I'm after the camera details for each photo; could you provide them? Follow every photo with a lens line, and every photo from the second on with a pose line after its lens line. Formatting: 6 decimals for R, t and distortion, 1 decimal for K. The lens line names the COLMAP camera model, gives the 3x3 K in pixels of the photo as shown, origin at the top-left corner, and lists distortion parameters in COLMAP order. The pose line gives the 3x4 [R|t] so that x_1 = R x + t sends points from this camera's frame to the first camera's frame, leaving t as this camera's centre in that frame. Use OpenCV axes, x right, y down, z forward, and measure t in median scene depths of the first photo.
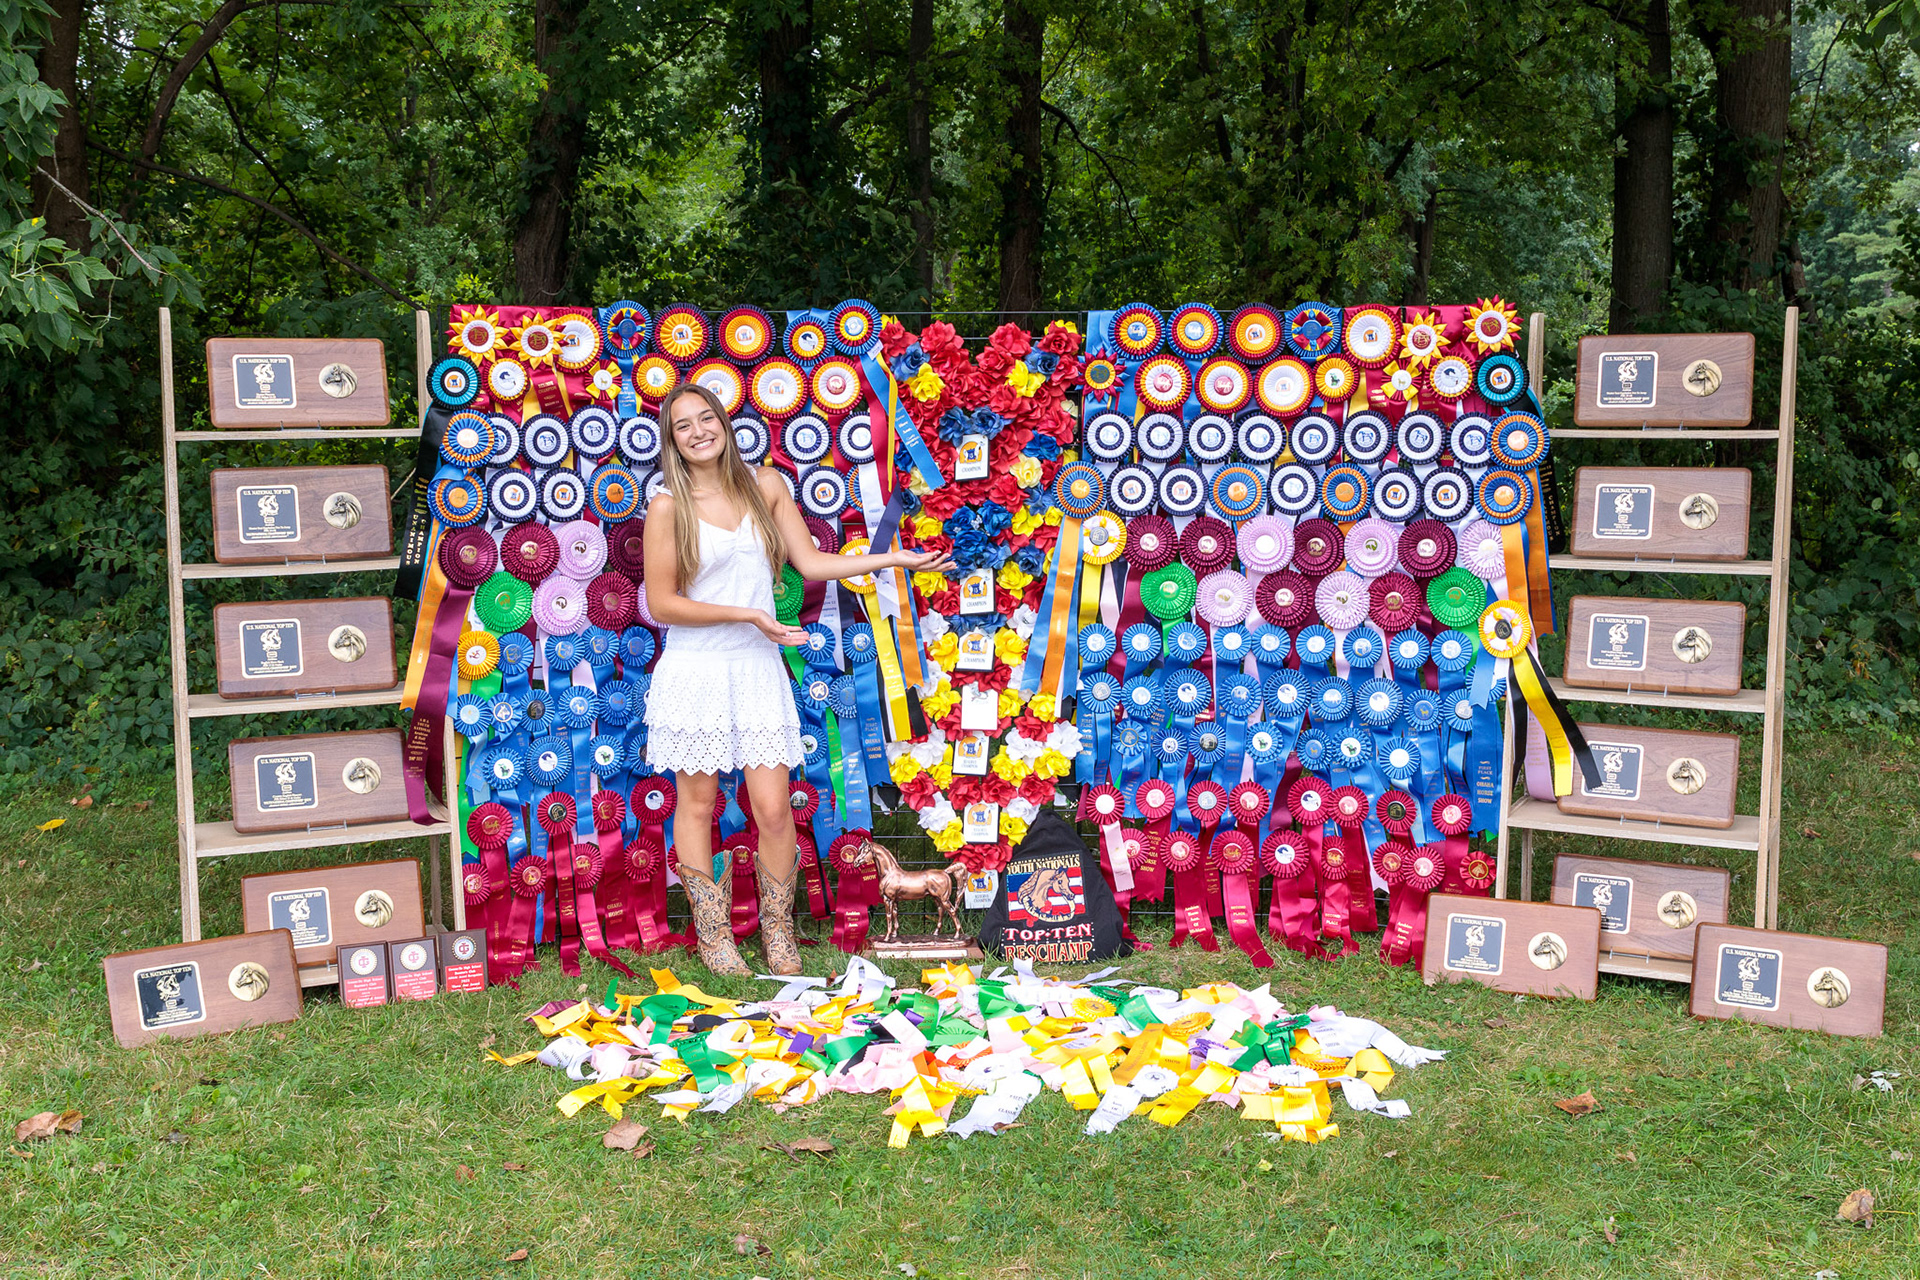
lens RADIAL K [[1909.2, 0, 976.2], [0, 1909.2, 577.7], [0, 0, 1]] dist [-0.023955, 0.007253]
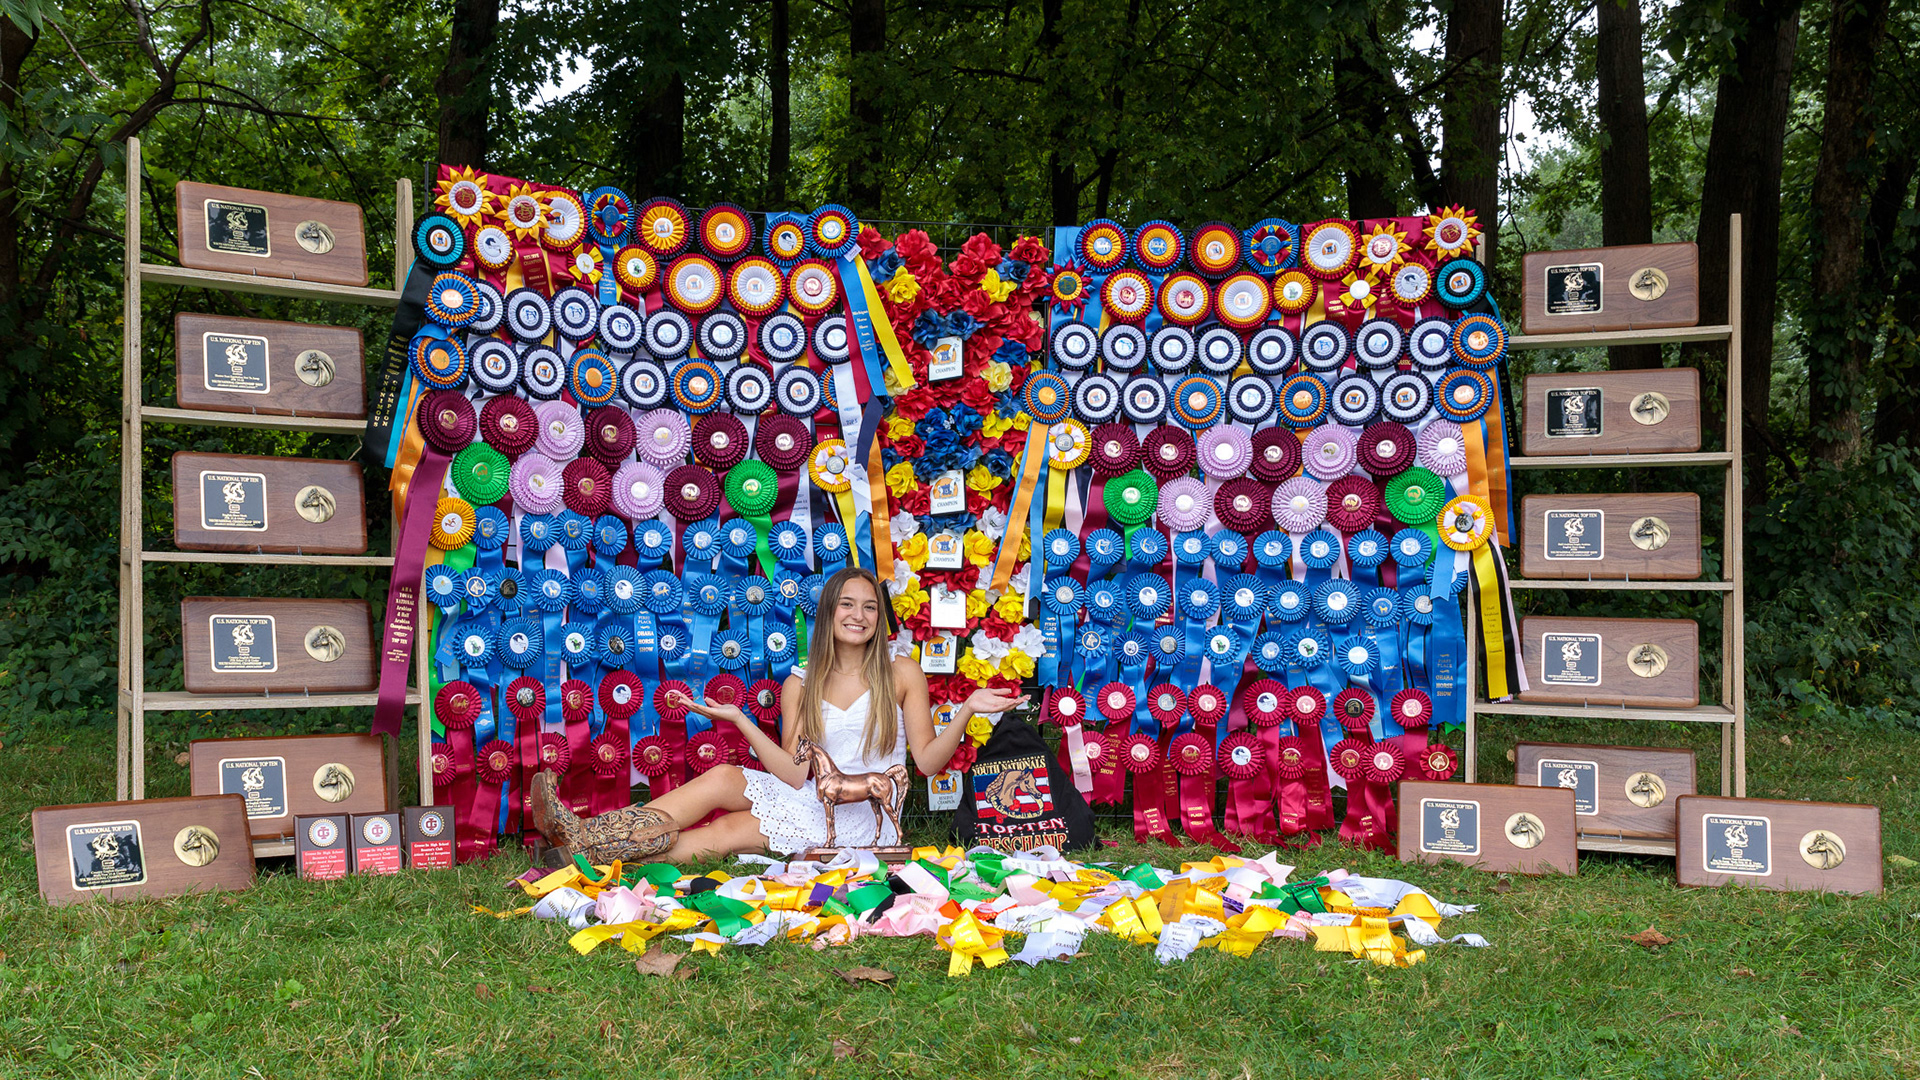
lens RADIAL K [[1516.5, 0, 884.5], [0, 1516.5, 602.8], [0, 0, 1]] dist [0.006063, -0.005919]
pose [[0.994858, 0.016055, 0.099999, -0.114946], [-0.007489, 0.996314, -0.085456, 0.137930], [-0.101002, 0.084267, 0.991311, 0.209315]]
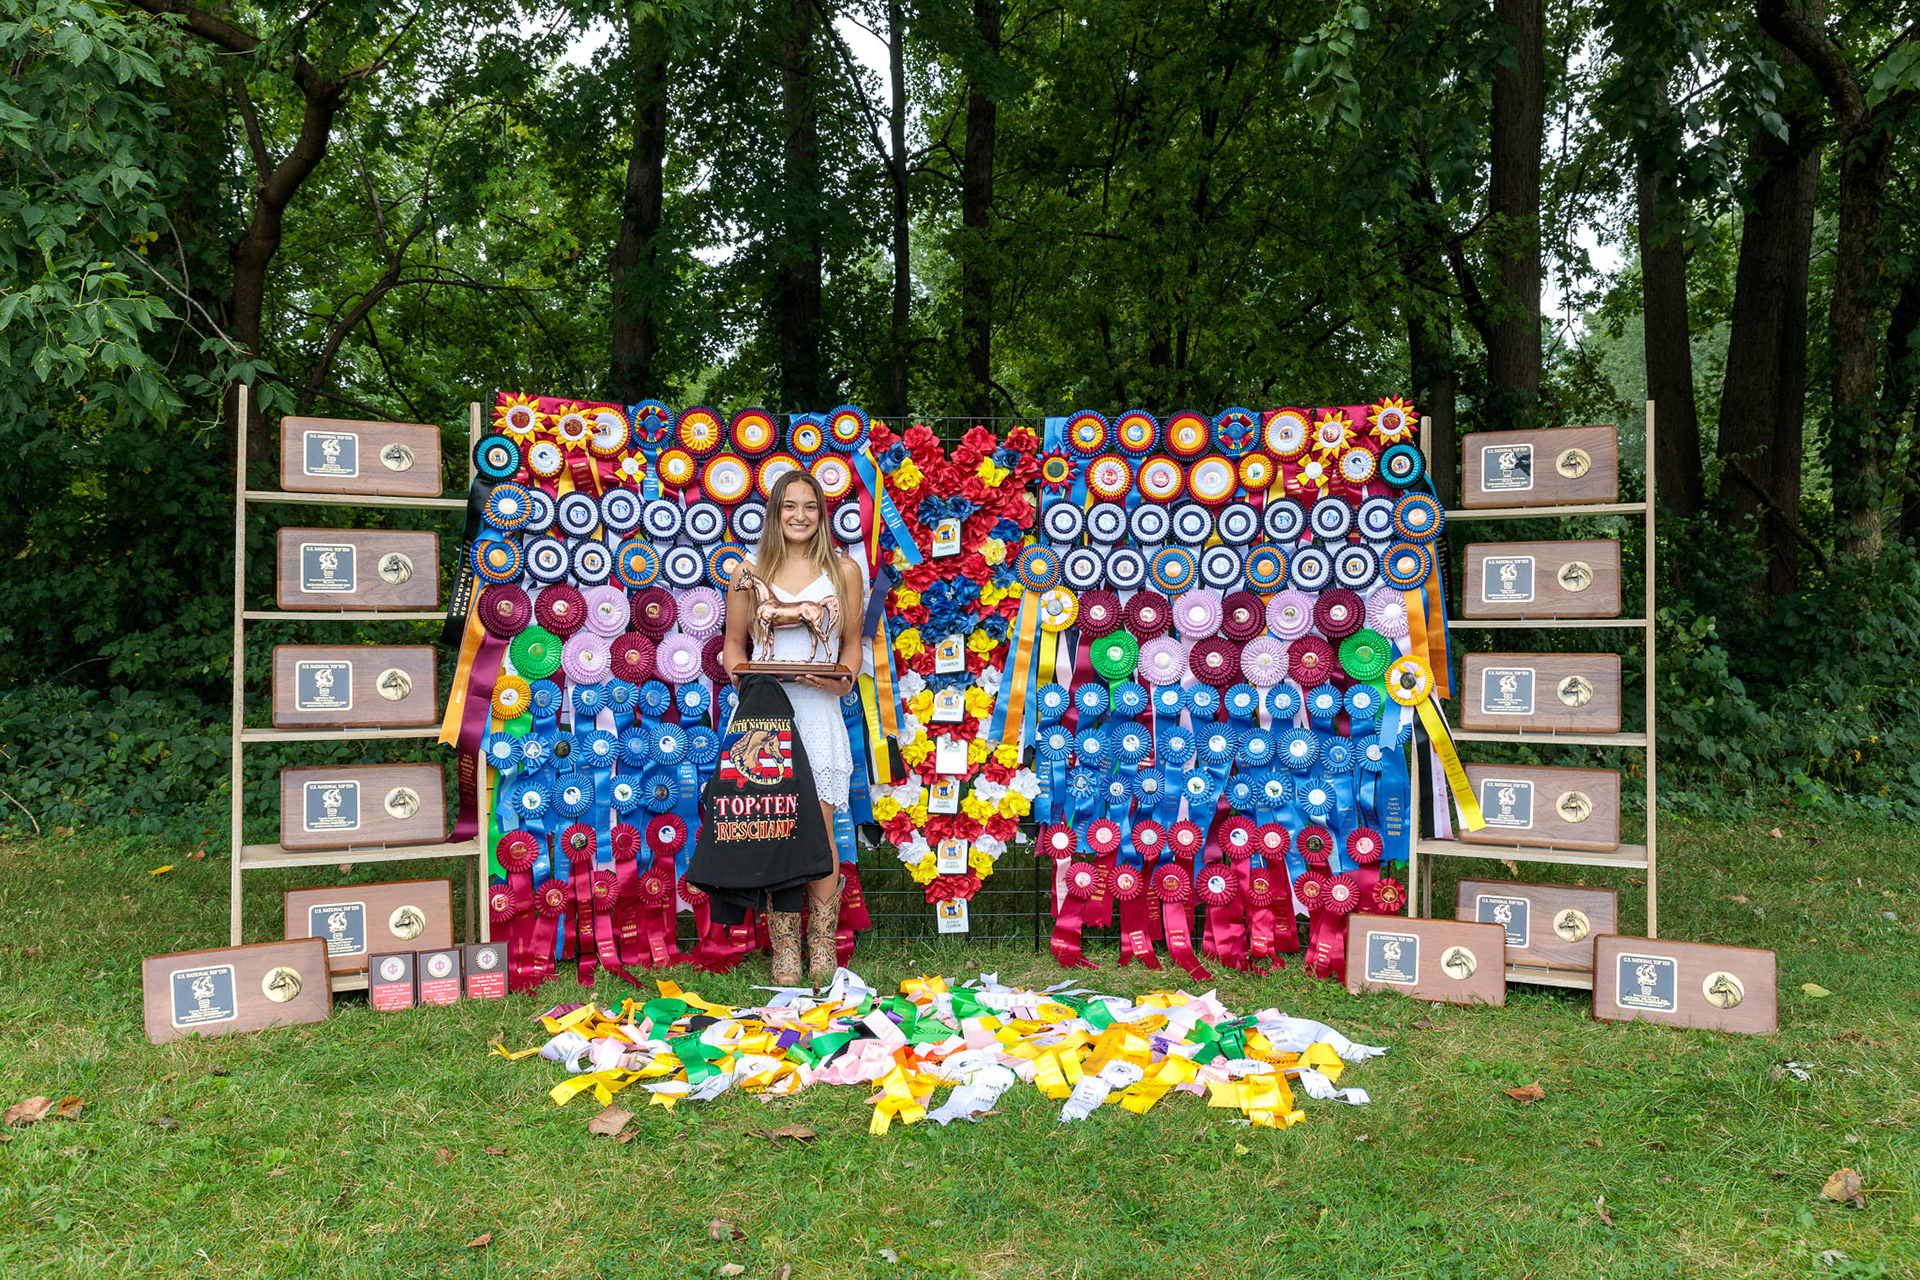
lens RADIAL K [[1322.5, 0, 957.0], [0, 1322.5, 637.8], [0, 0, 1]] dist [-0.030410, 0.016817]
pose [[0.999823, 0.005725, 0.017901, -0.009962], [-0.003961, 0.995269, -0.097076, 0.076778], [-0.018372, 0.096988, 0.995116, 0.202238]]
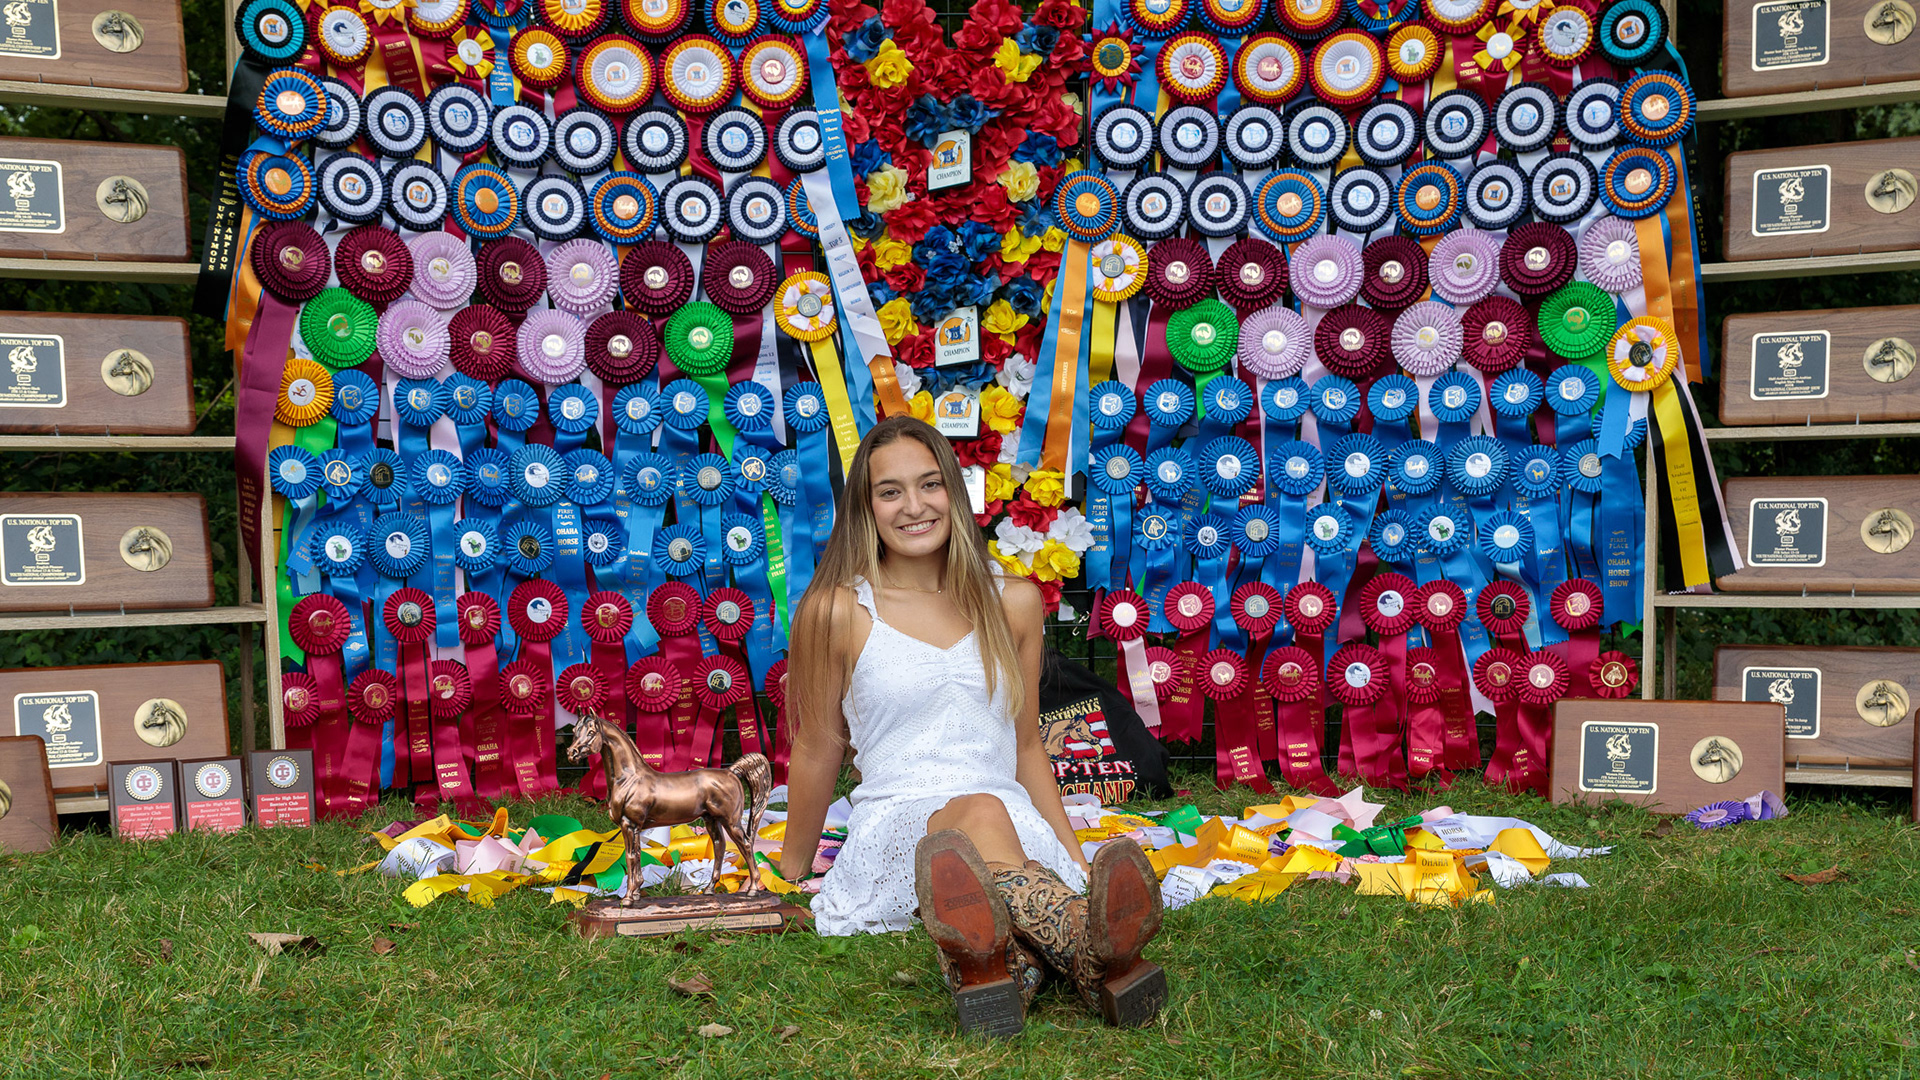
lens RADIAL K [[2099.8, 0, 958.3], [0, 2099.8, 626.5], [0, 0, 1]] dist [-0.004223, 0.008551]
pose [[0.999409, -0.011074, 0.032531, -0.028545], [0.012651, 0.998734, -0.048677, 0.169308], [-0.031951, 0.049060, 0.998285, 0.156920]]
